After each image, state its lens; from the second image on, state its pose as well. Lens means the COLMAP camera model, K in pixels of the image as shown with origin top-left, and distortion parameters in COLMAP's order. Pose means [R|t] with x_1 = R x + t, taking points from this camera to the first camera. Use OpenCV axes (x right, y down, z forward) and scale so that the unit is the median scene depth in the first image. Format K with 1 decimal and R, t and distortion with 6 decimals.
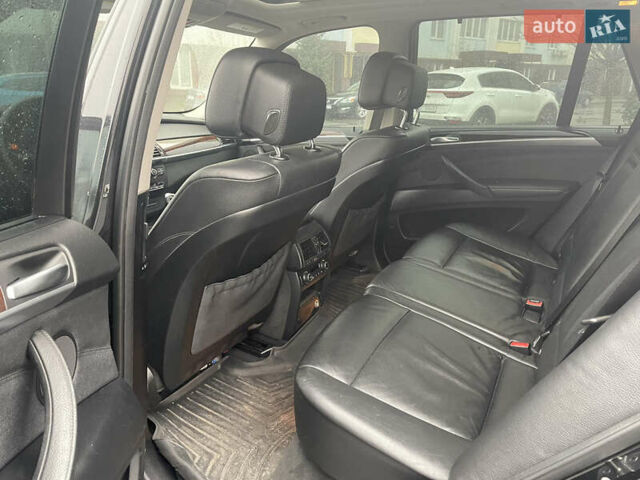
lens RADIAL K [[483.8, 0, 318.8], [0, 483.8, 232.3], [0, 0, 1]] dist [0.081146, -0.129754]
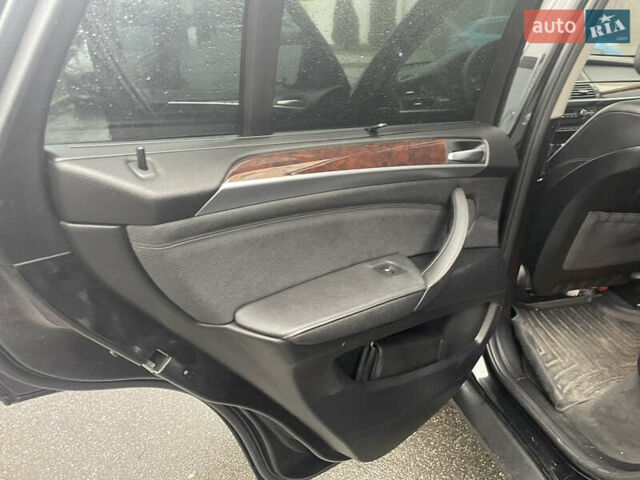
lens RADIAL K [[483.7, 0, 322.3], [0, 483.7, 237.4], [0, 0, 1]] dist [0.073964, -0.088632]
pose [[0.670777, 0.271728, -0.690088, 0.120220], [-0.191443, 0.962370, 0.192855, 0.054055], [0.716525, 0.002749, 0.697556, -0.190349]]
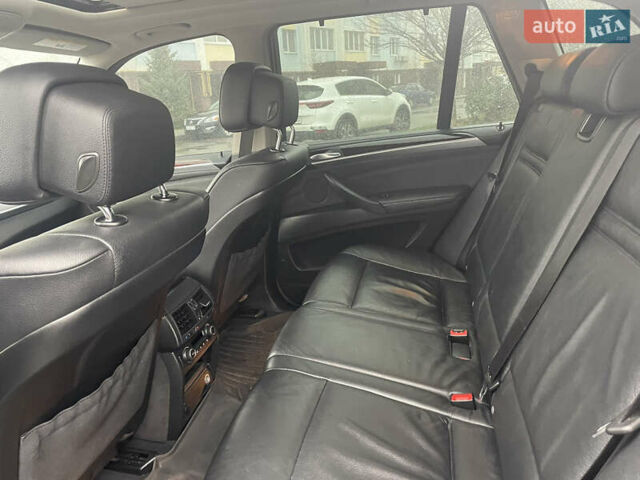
lens RADIAL K [[481.7, 0, 320.2], [0, 481.7, 232.1], [0, 0, 1]] dist [0.091013, -0.114074]
pose [[0.959147, -0.150893, 0.239307, 0.023445], [0.157753, 0.987431, -0.009664, -0.066702], [-0.234841, 0.047021, 0.970896, 0.214648]]
